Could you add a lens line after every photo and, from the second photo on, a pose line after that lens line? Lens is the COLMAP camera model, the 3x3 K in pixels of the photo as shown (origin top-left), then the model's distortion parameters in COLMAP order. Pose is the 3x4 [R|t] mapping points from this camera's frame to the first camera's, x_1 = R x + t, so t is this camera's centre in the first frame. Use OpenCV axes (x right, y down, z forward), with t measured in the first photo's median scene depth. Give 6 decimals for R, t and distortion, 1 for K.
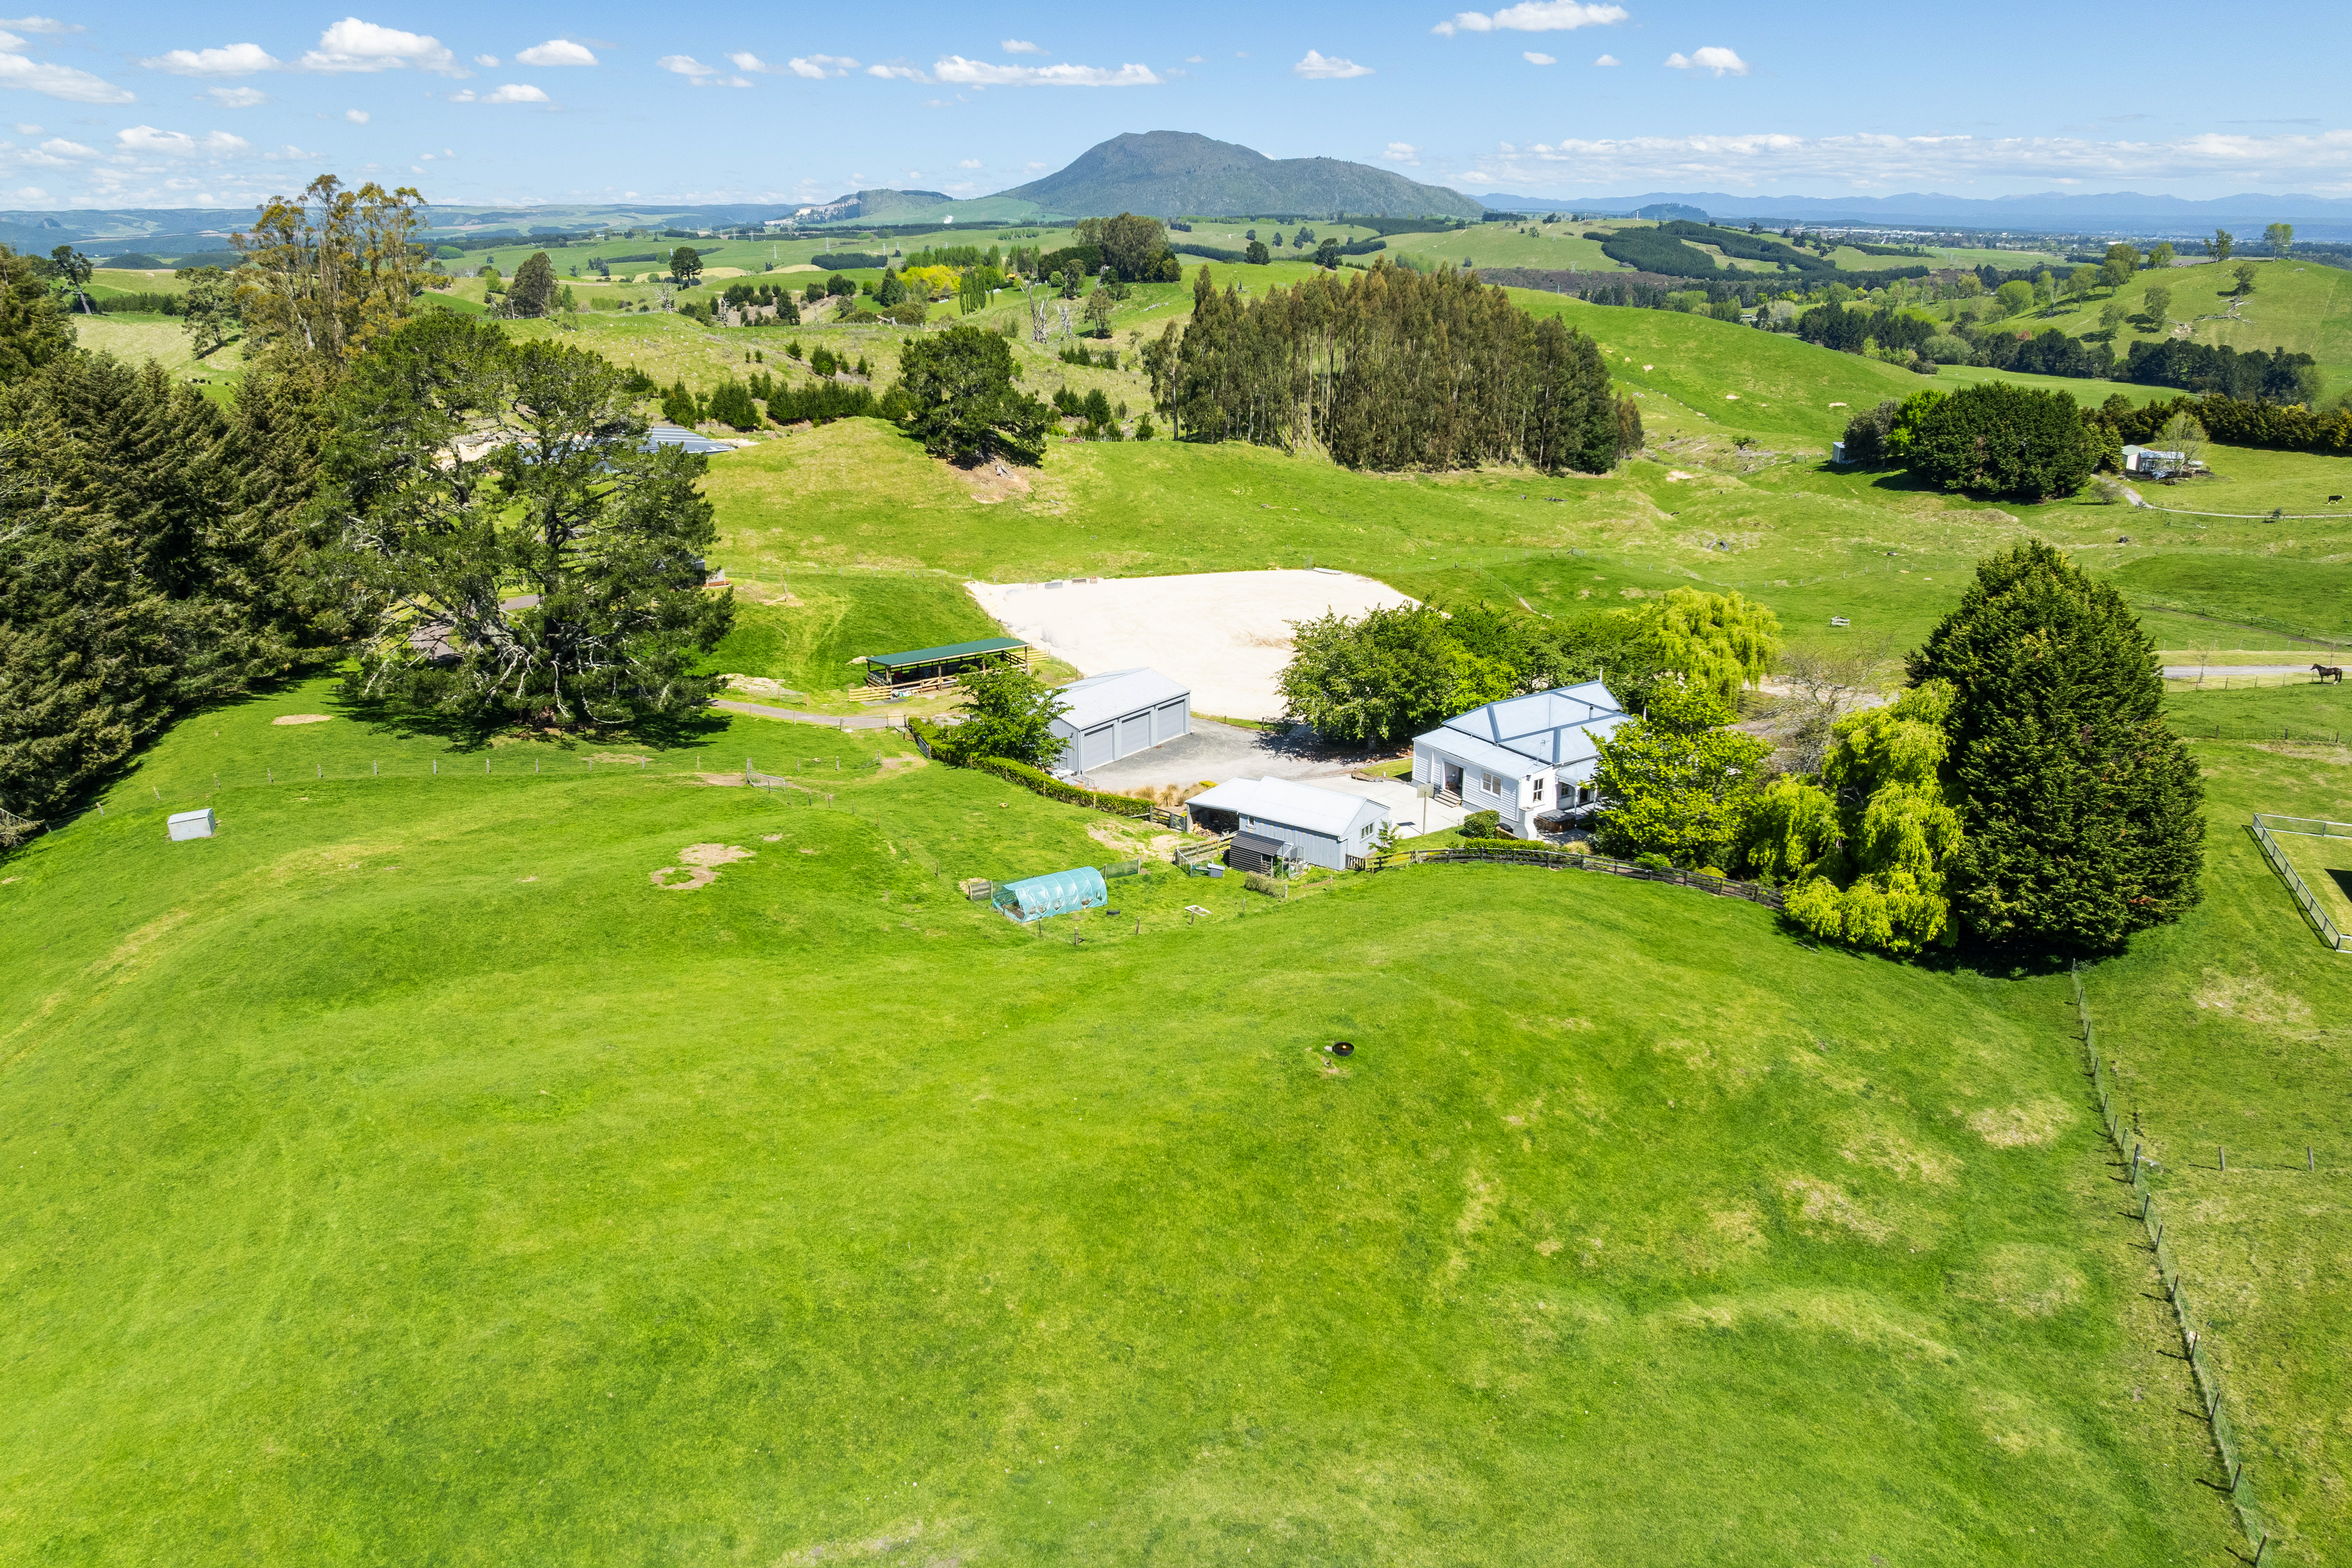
lens RADIAL K [[1618.1, 0, 1179.3], [0, 1618.1, 796.9], [0, 0, 1]] dist [0.001375, -0.002448]
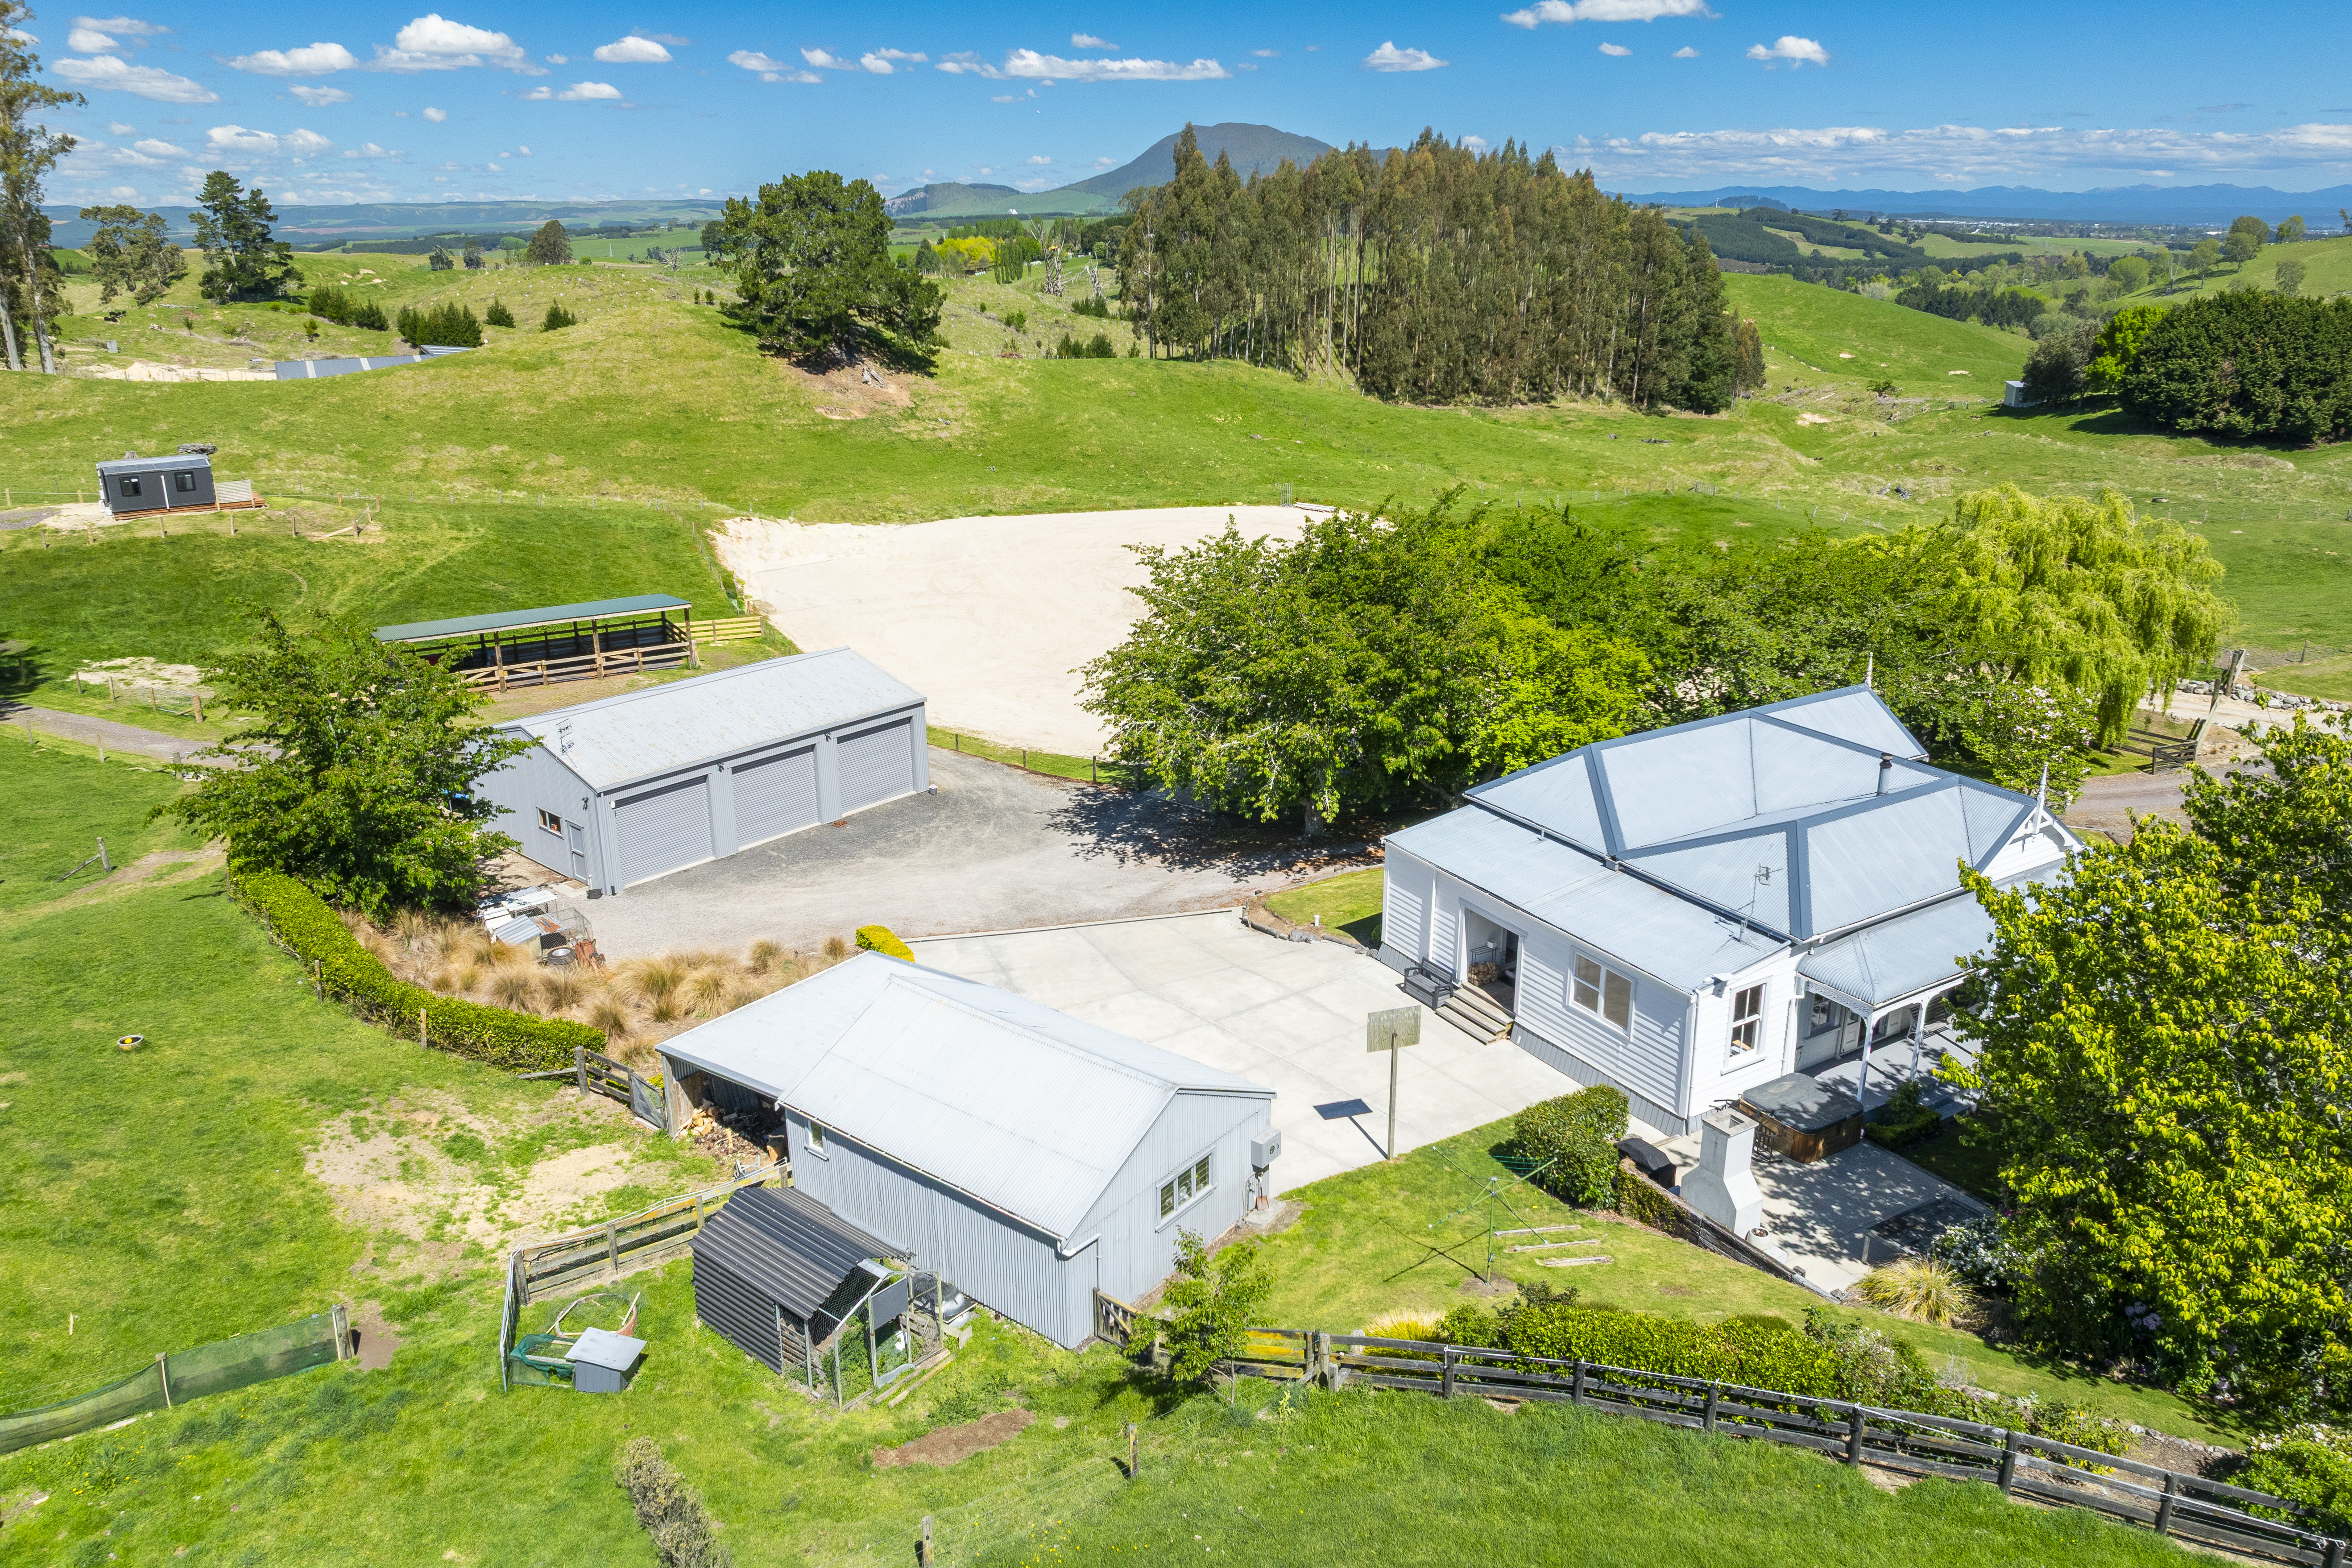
lens RADIAL K [[1618.1, 0, 1169.2], [0, 1618.1, 778.9], [0, 0, 1]] dist [0.001375, -0.002448]
pose [[0.998865, 0.010386, -0.046485, 0.042202], [-0.010781, 0.999908, -0.008244, -0.017217], [0.046395, 0.008735, 0.998885, 0.234912]]
